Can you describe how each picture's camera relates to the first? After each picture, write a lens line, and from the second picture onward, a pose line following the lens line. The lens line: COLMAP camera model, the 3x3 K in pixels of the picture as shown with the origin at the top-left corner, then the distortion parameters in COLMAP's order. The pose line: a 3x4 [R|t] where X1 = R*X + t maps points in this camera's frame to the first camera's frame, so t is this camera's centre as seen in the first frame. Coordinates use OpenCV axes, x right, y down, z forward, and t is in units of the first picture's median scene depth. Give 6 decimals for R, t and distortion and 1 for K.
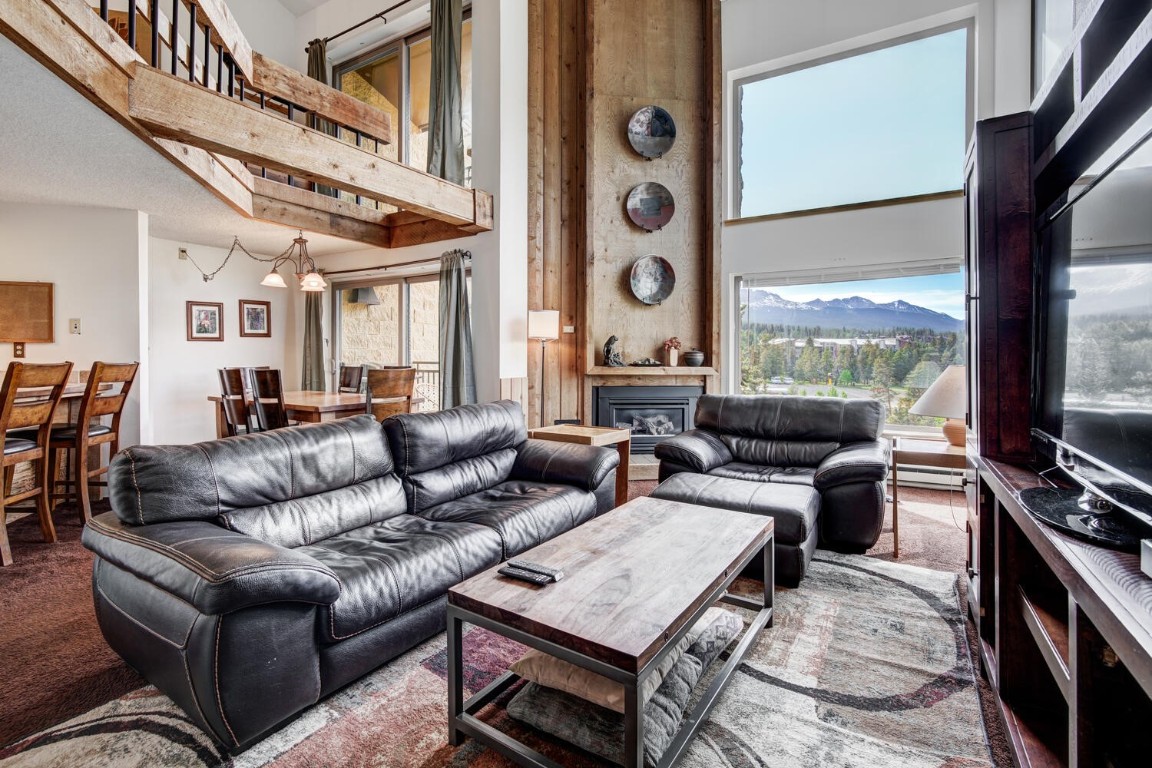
lens RADIAL K [[529.6, 0, 575.2], [0, 529.6, 362.9], [0, 0, 1]] dist [-0.001387, 0.000467]
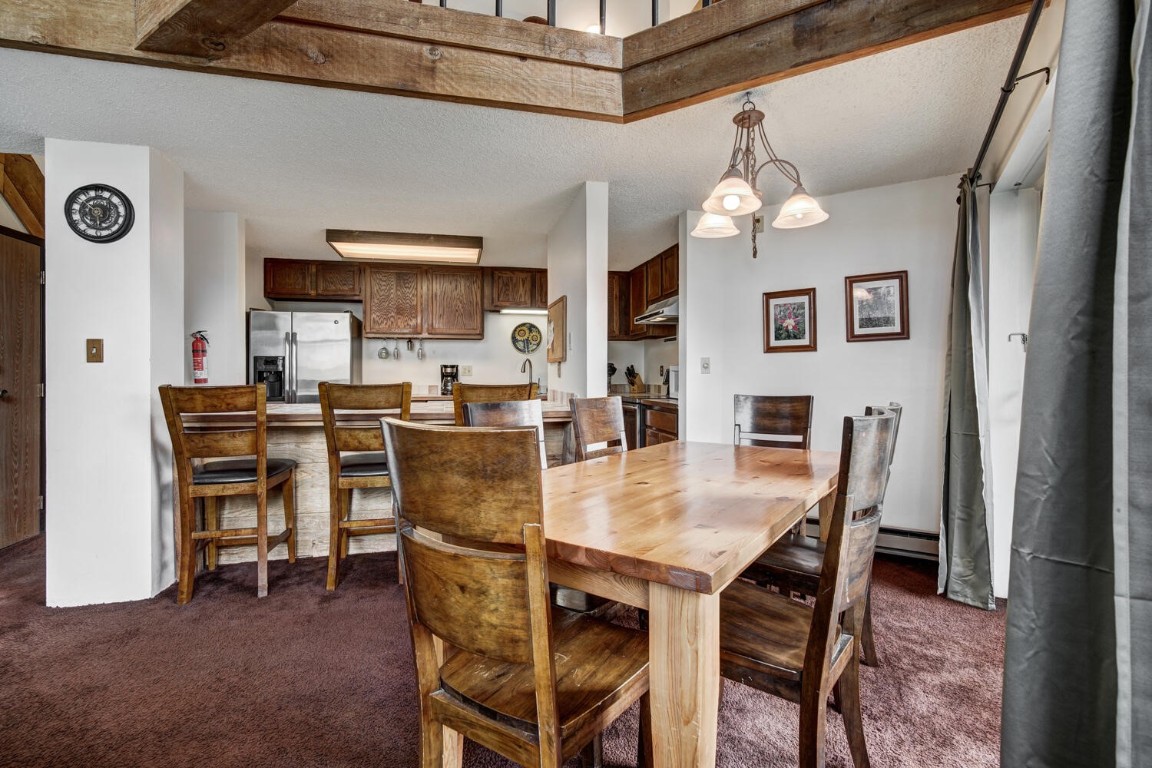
lens RADIAL K [[530.7, 0, 568.2], [0, 530.7, 357.7], [0, 0, 1]] dist [0.000013, 0.000679]
pose [[-0.016891, -0.035390, -0.999231, -0.064813], [-0.013686, 0.999288, -0.035161, -0.009227], [0.999764, 0.013081, -0.017363, 0.799438]]
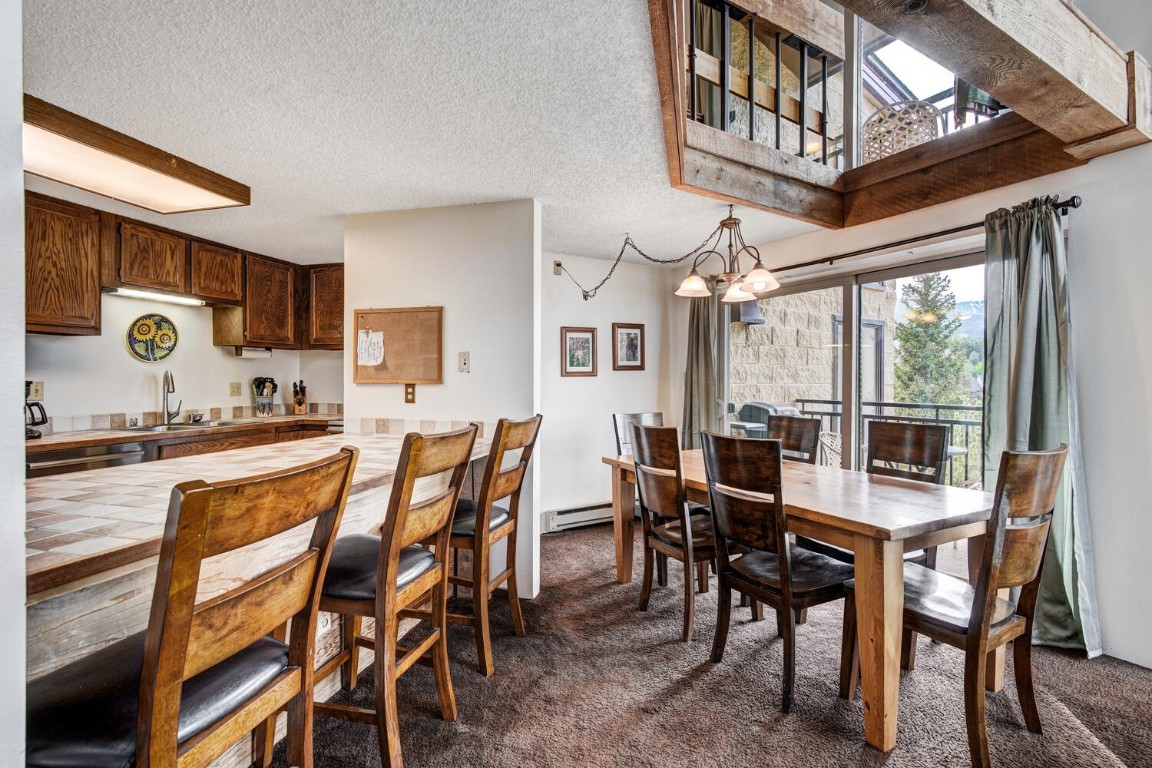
lens RADIAL K [[523.8, 0, 576.0], [0, 523.8, 384.0], [0, 0, 1]] dist [-0.001506, 0.000097]
pose [[0.882598, 0.004522, -0.470107, -0.357449], [-0.007577, 0.999961, -0.004607, -0.028490], [0.470067, 0.007628, 0.882598, 0.327803]]
